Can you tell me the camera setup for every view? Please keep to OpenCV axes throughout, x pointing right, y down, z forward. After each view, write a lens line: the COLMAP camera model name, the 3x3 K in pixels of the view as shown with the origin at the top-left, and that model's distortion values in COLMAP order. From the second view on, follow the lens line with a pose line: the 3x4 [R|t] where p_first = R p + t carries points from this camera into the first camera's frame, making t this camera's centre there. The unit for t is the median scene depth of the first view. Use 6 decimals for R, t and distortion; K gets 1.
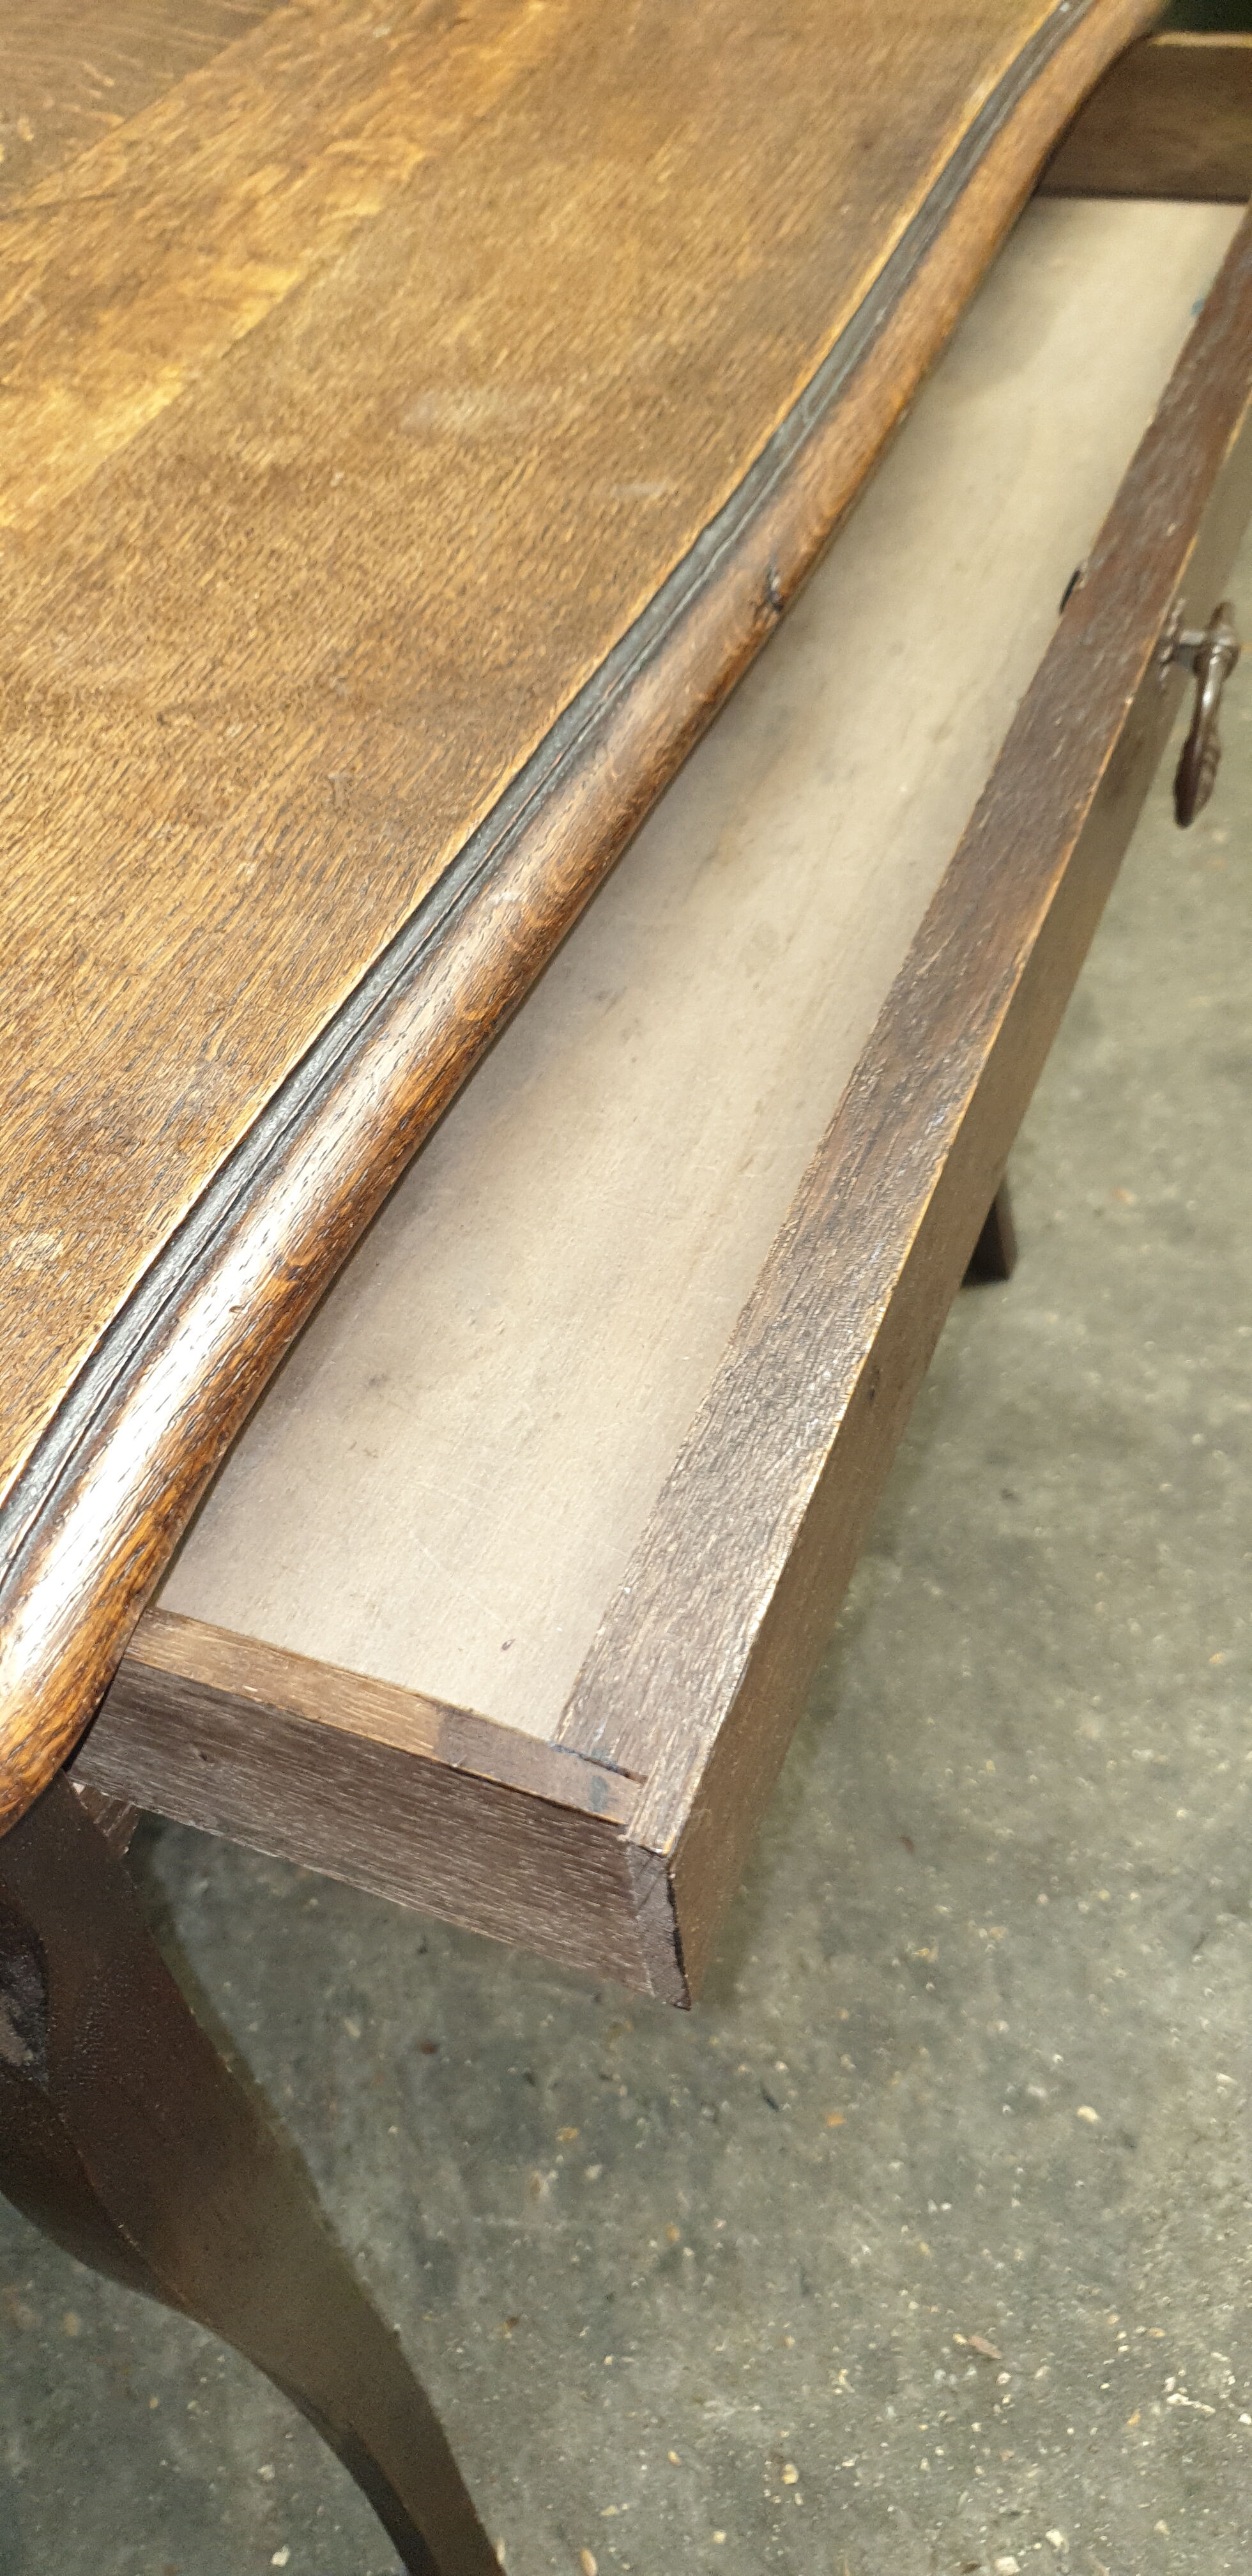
lens RADIAL K [[2047.2, 0, 618.7], [0, 2047.2, 1254.9], [0, 0, 1]] dist [-0.046925, 0.081078]
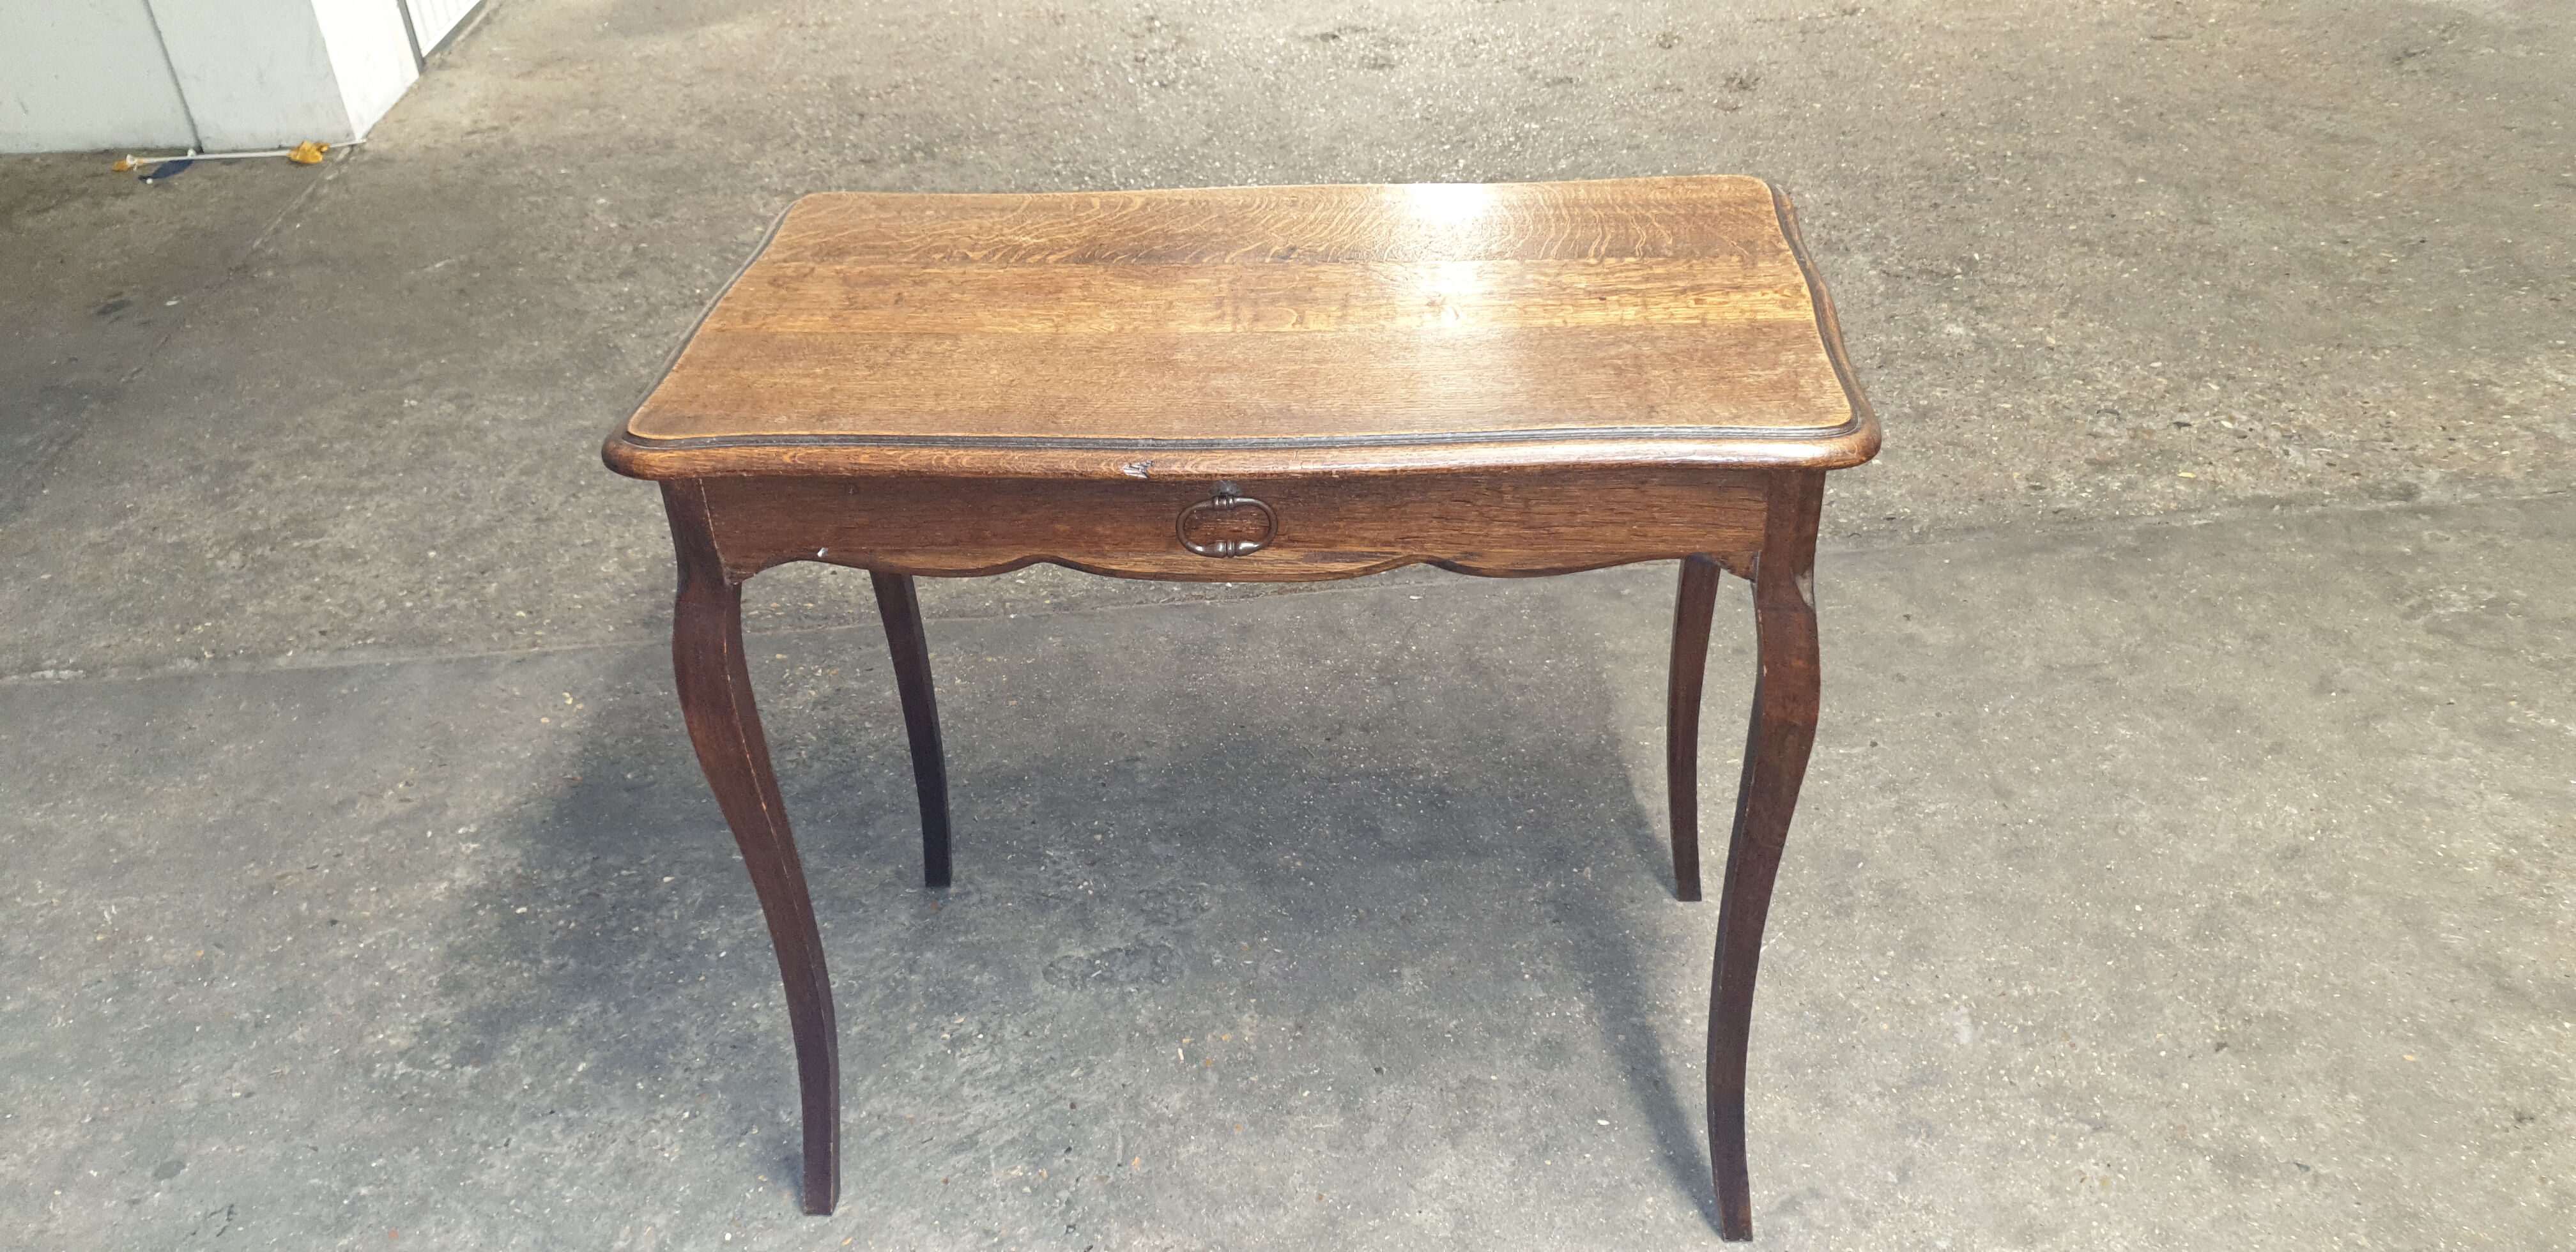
lens RADIAL K [[1974.8, 0, 1285.2], [0, 1974.8, 631.2], [0, 0, 1]] dist [0.164925, -0.380530]
pose [[0.322795, 0.568519, -0.756697, 1.534247], [-0.702150, 0.679946, 0.211328, -0.590781], [0.634656, 0.463099, 0.618669, -0.275429]]
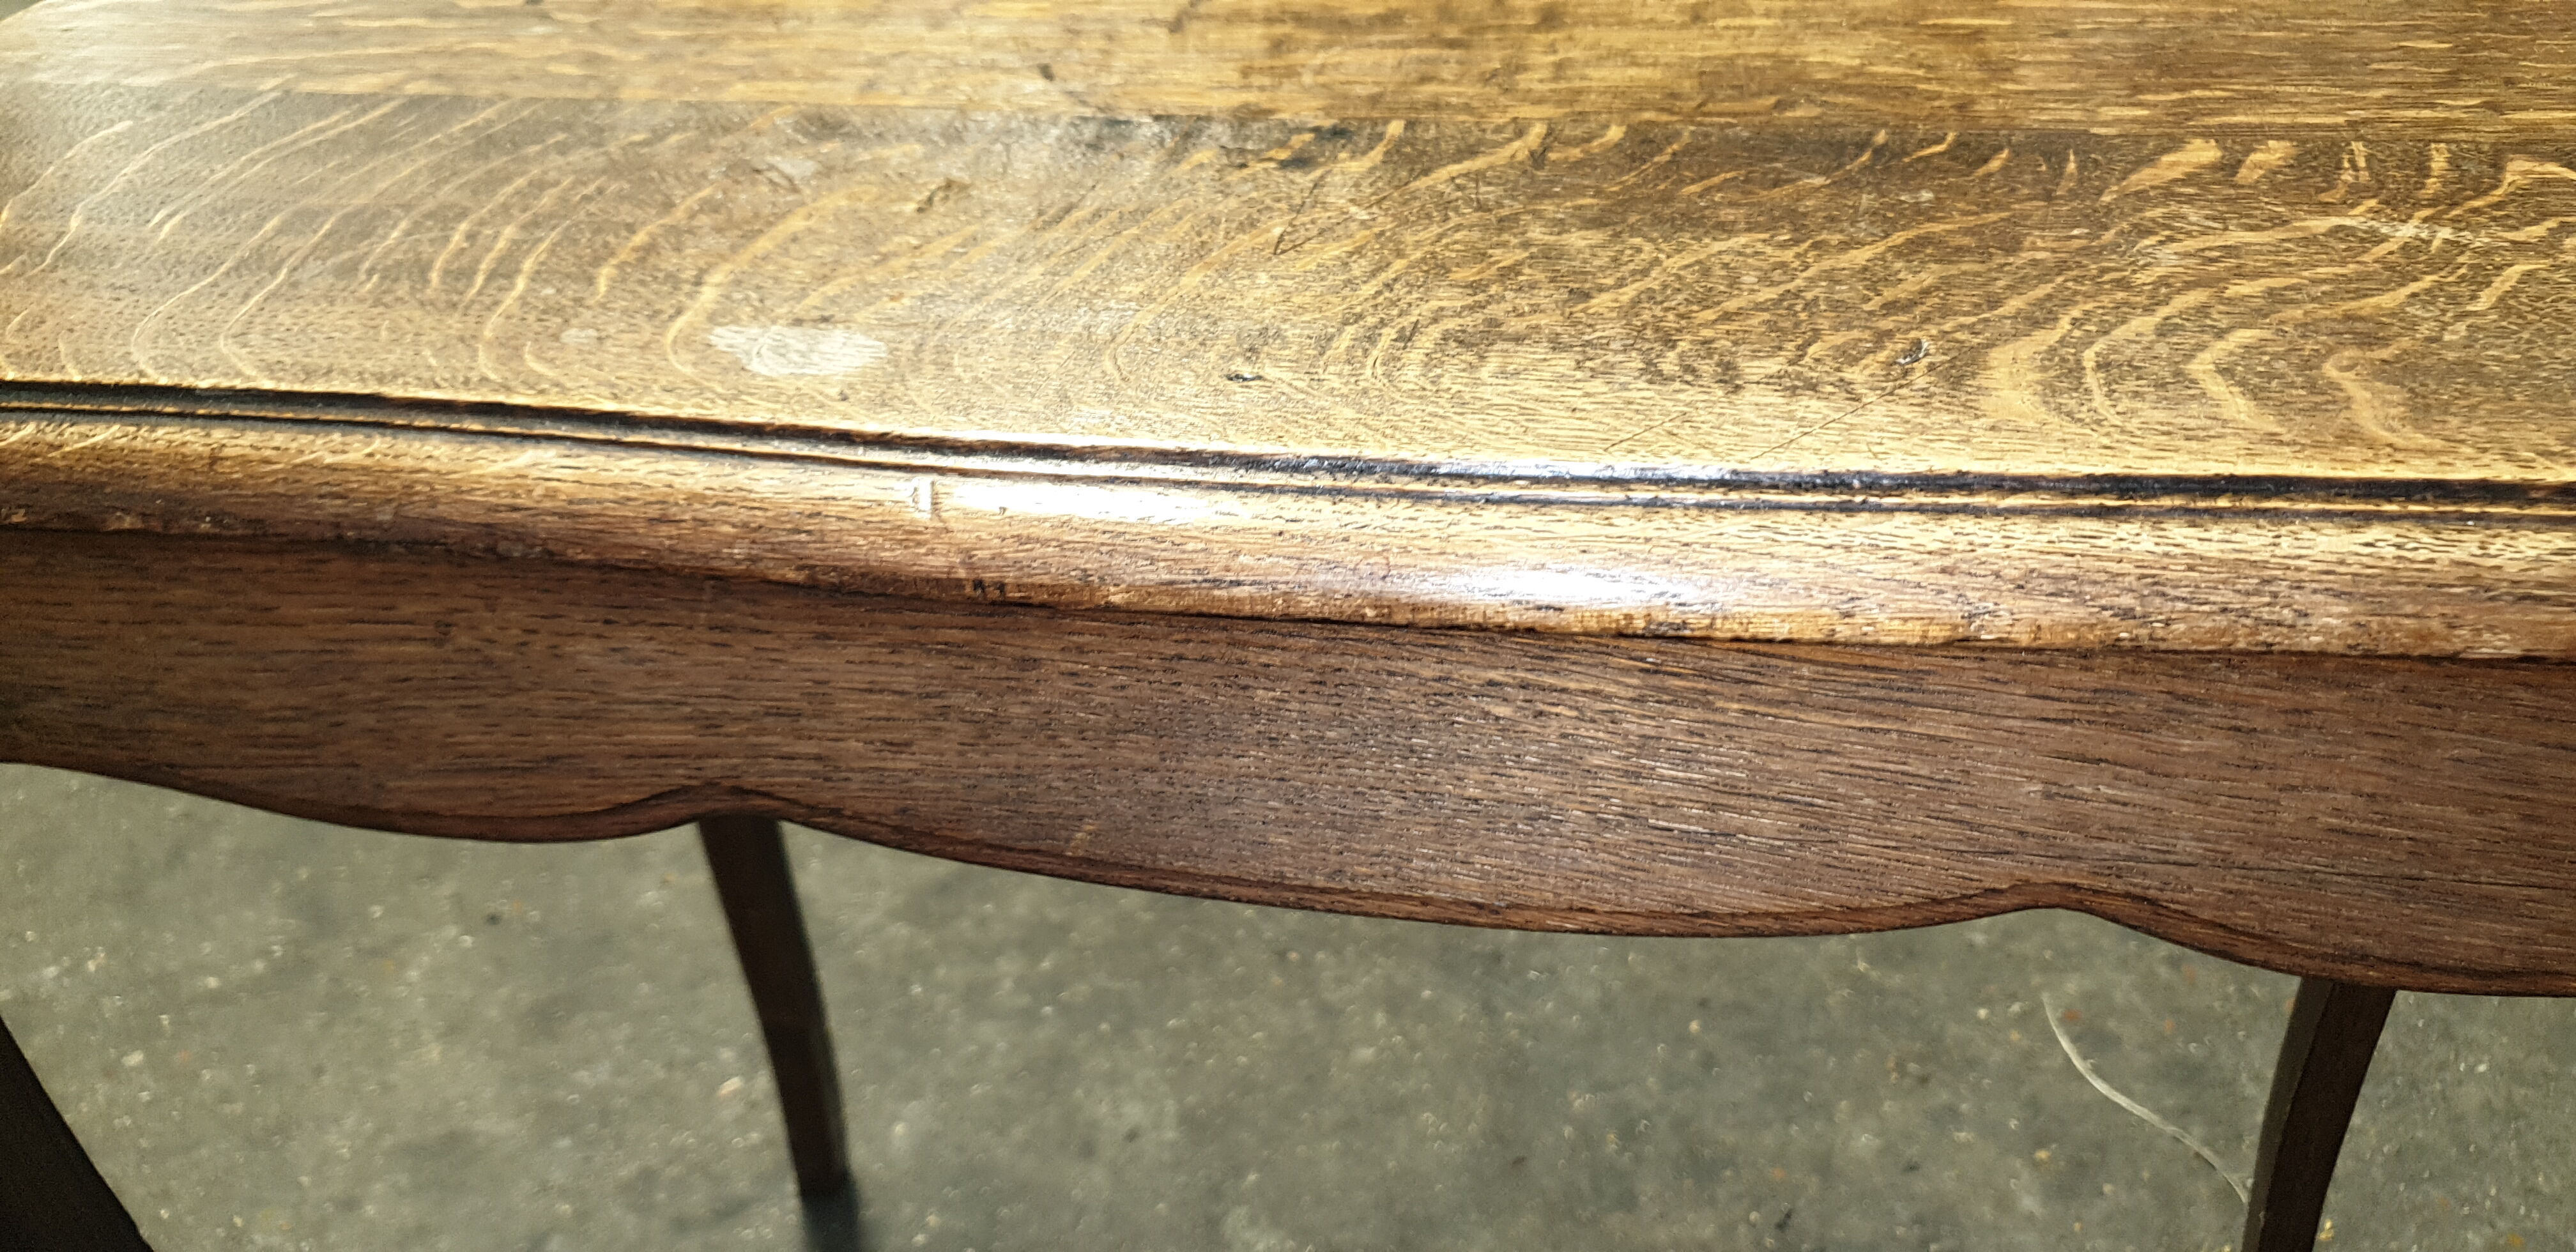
lens RADIAL K [[2047.2, 0, 1288.0], [0, 2047.2, 626.0], [0, 0, 1]] dist [-0.046925, 0.081078]
pose [[-0.226770, -0.473108, 0.851319, -0.931657], [0.774835, 0.441953, 0.452005, -0.641368], [-0.590090, 0.762133, 0.266359, 0.823471]]
